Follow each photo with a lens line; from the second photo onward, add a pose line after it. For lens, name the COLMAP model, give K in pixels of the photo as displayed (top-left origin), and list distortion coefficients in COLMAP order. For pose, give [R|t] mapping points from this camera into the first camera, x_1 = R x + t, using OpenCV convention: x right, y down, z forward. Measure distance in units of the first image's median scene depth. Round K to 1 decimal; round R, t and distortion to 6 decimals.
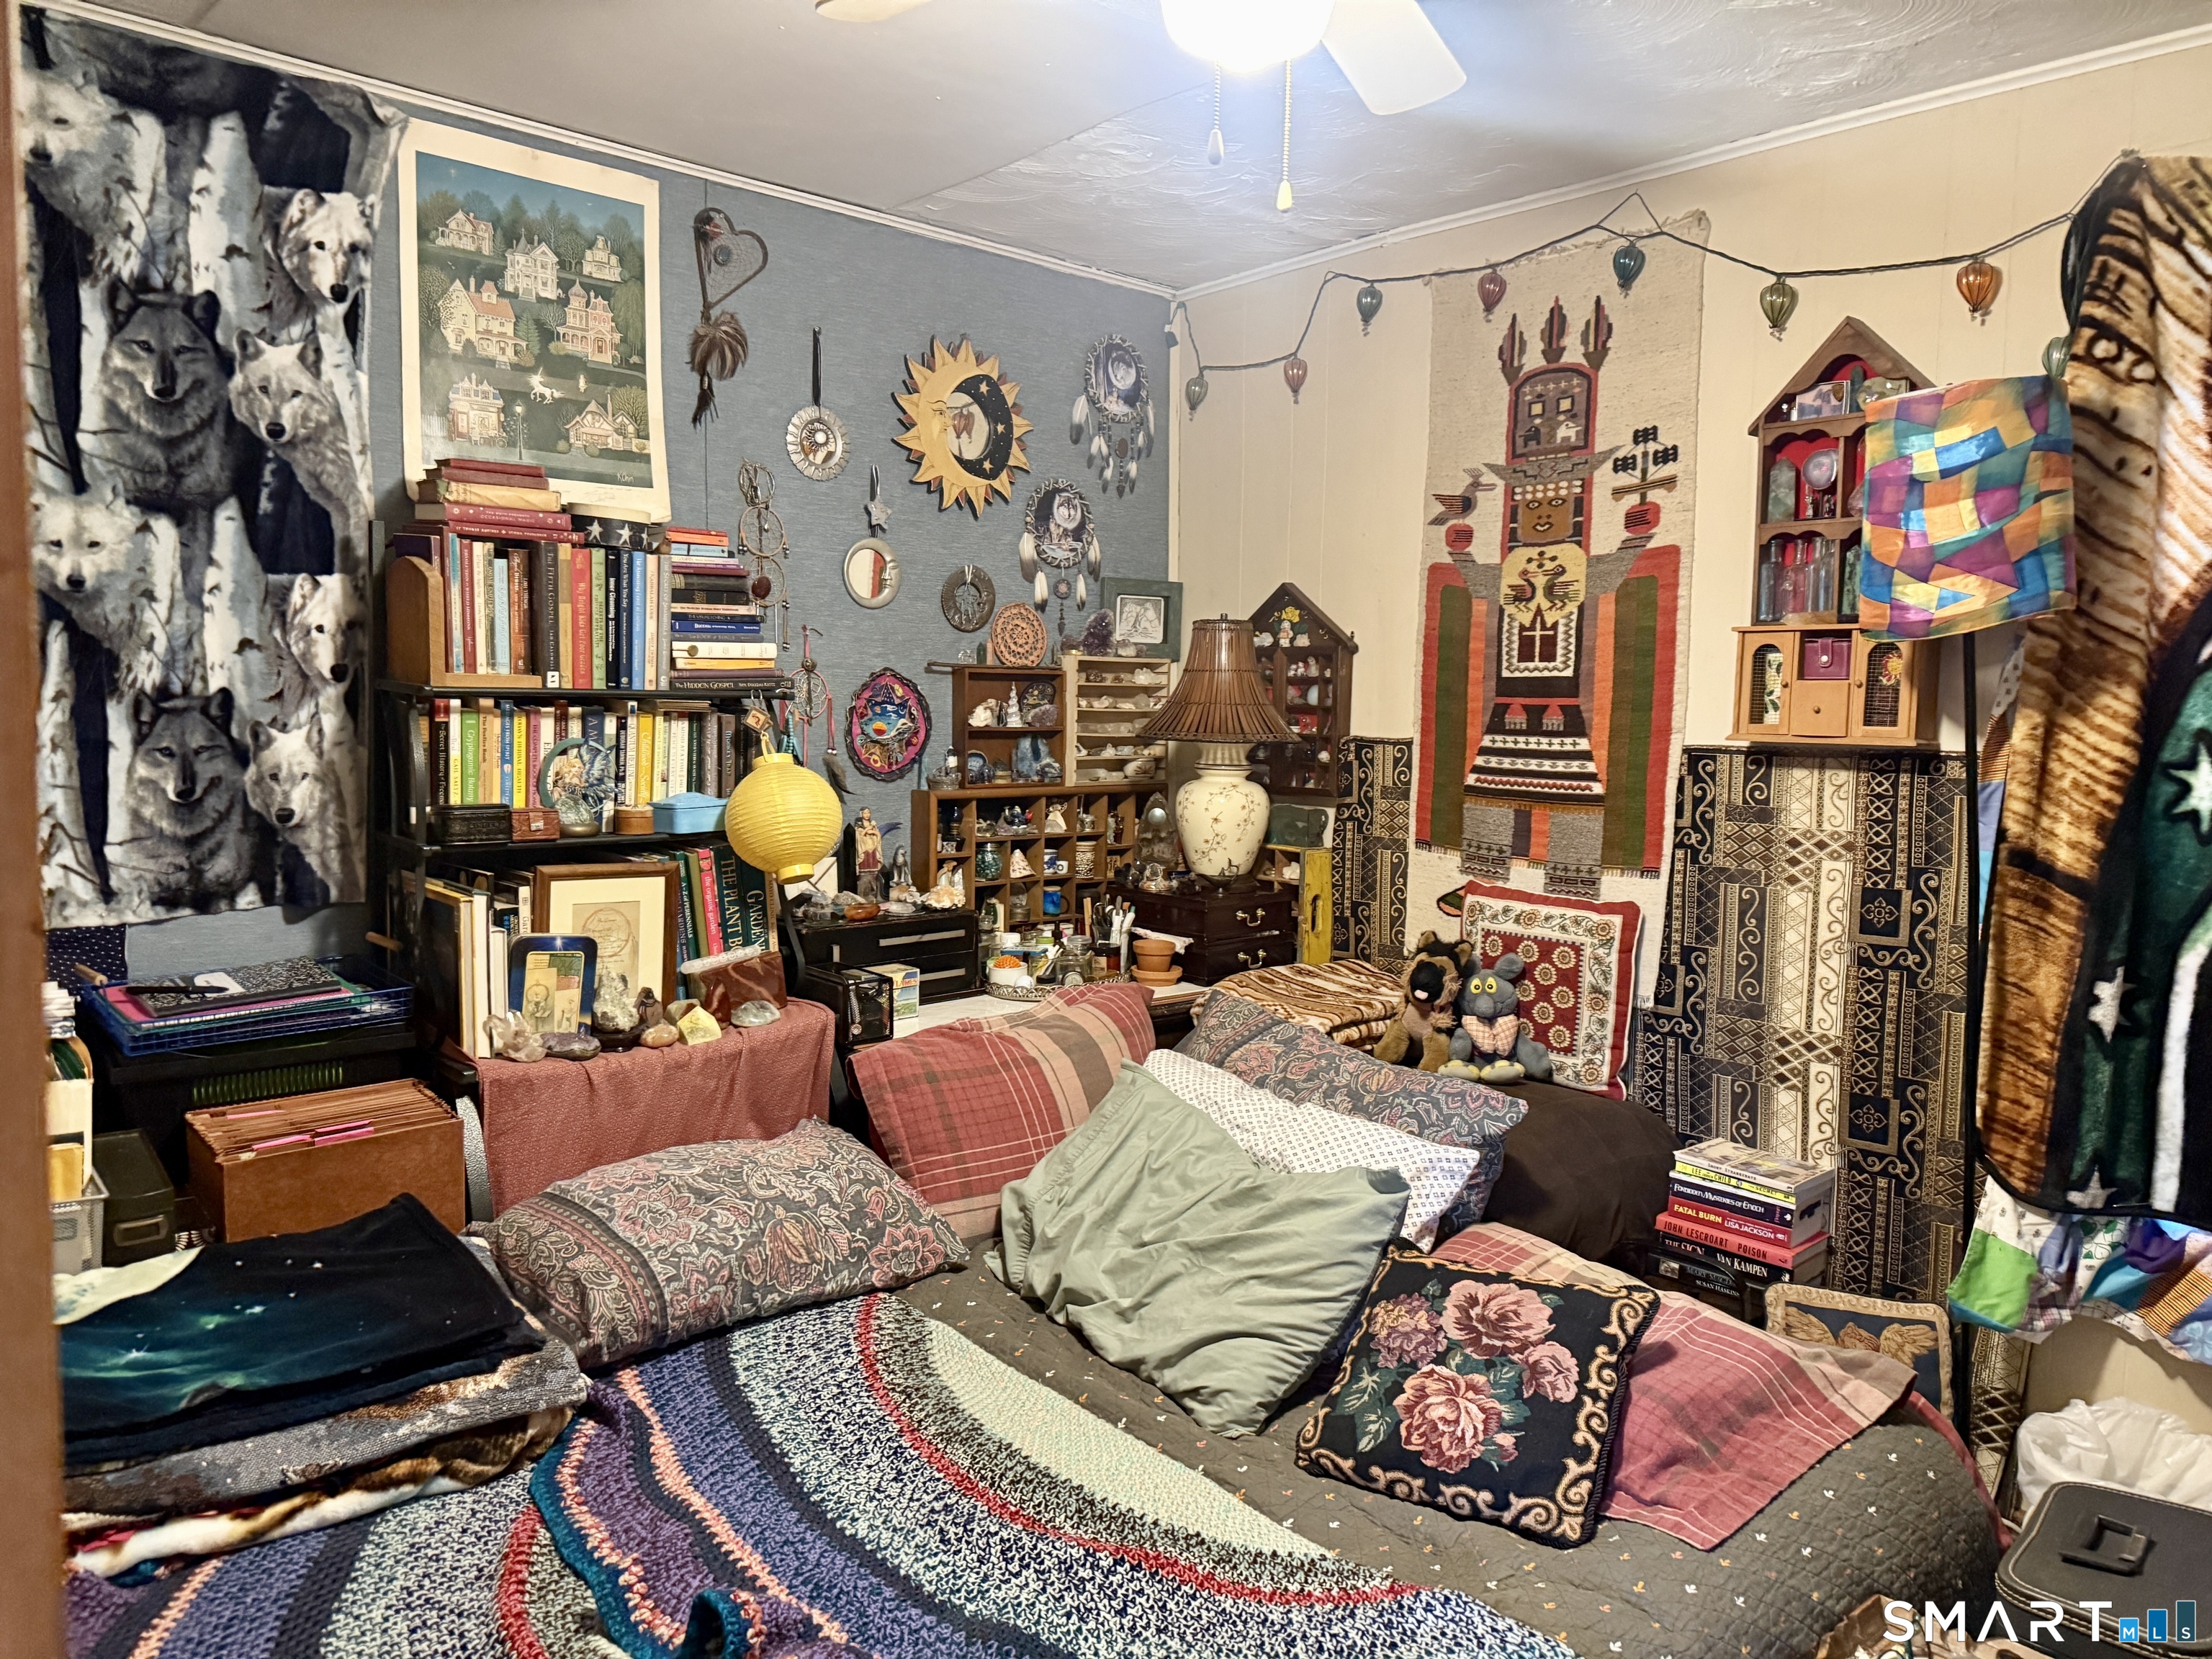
lens RADIAL K [[1536.2, 0, 1164.0], [0, 1536.2, 827.8], [0, 0, 1]] dist [0.044204, -0.049101]
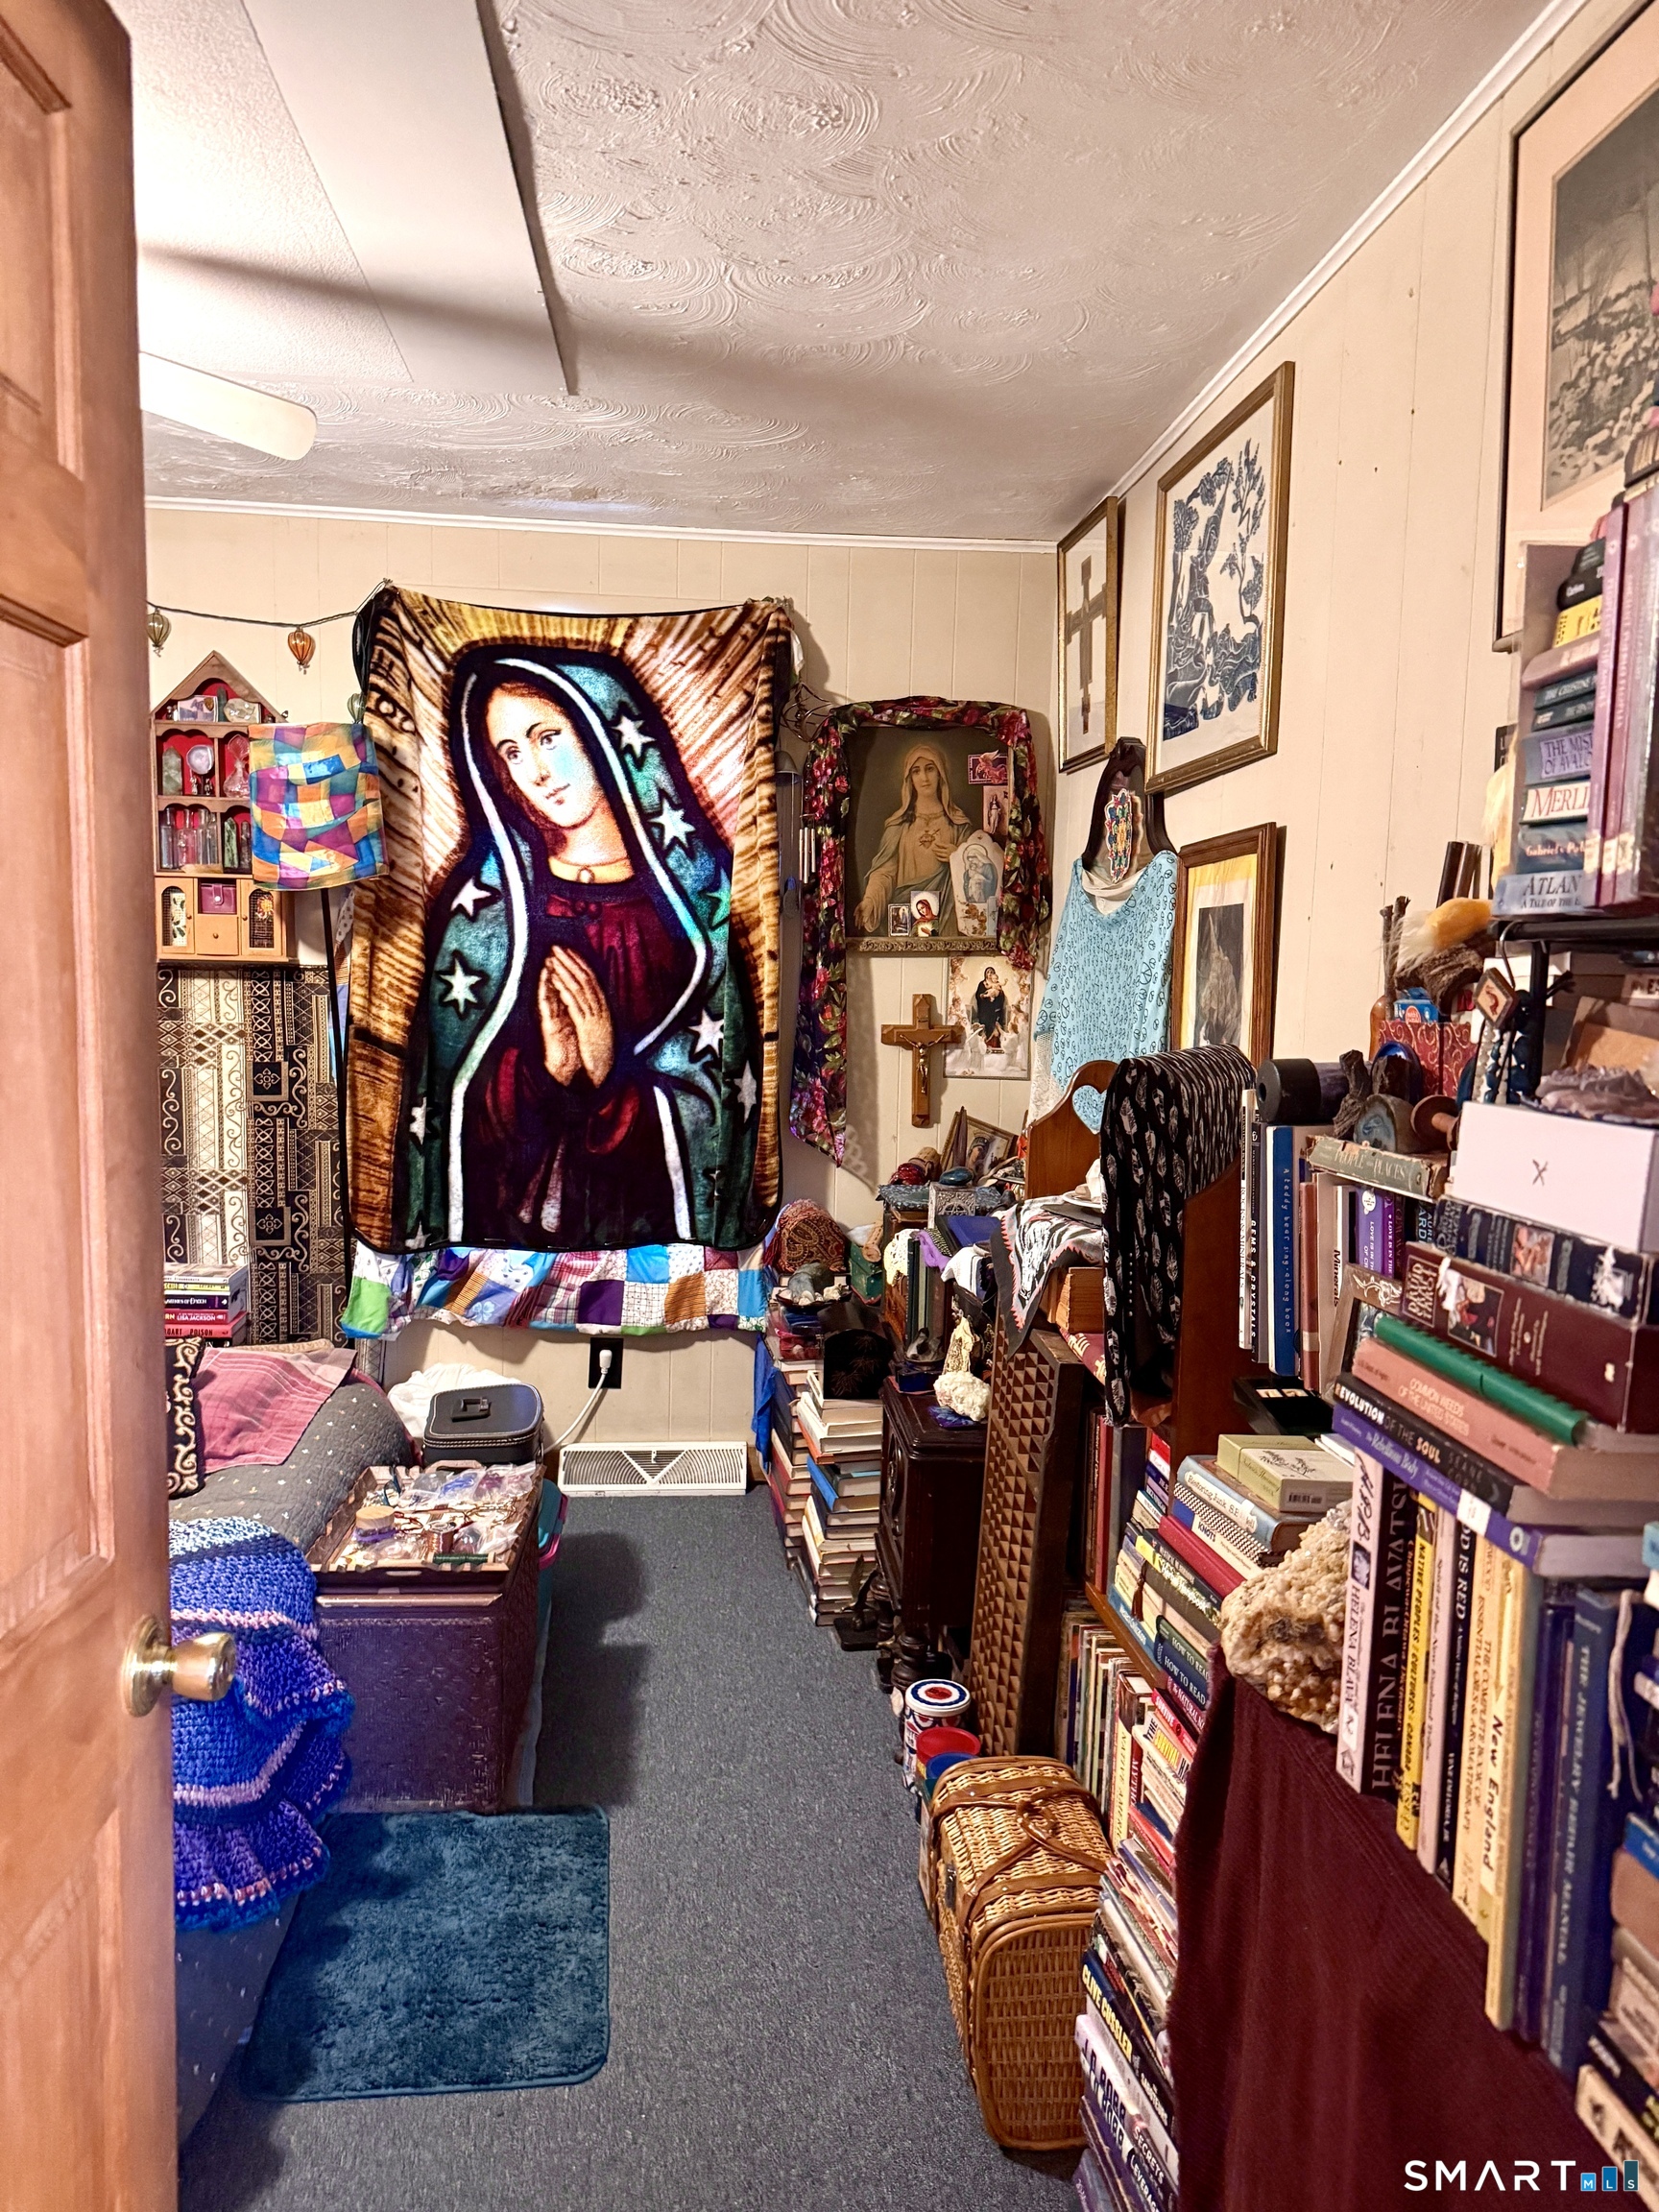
lens RADIAL K [[1536.2, 0, 829.4], [0, 1536.2, 1108.0], [0, 0, 1]] dist [0.044204, -0.049101]
pose [[0.605779, -0.084216, 0.791163, -0.392827], [0.051578, 0.996447, 0.066576, 0.015078], [-0.793959, 0.000477, 0.607971, -0.308738]]
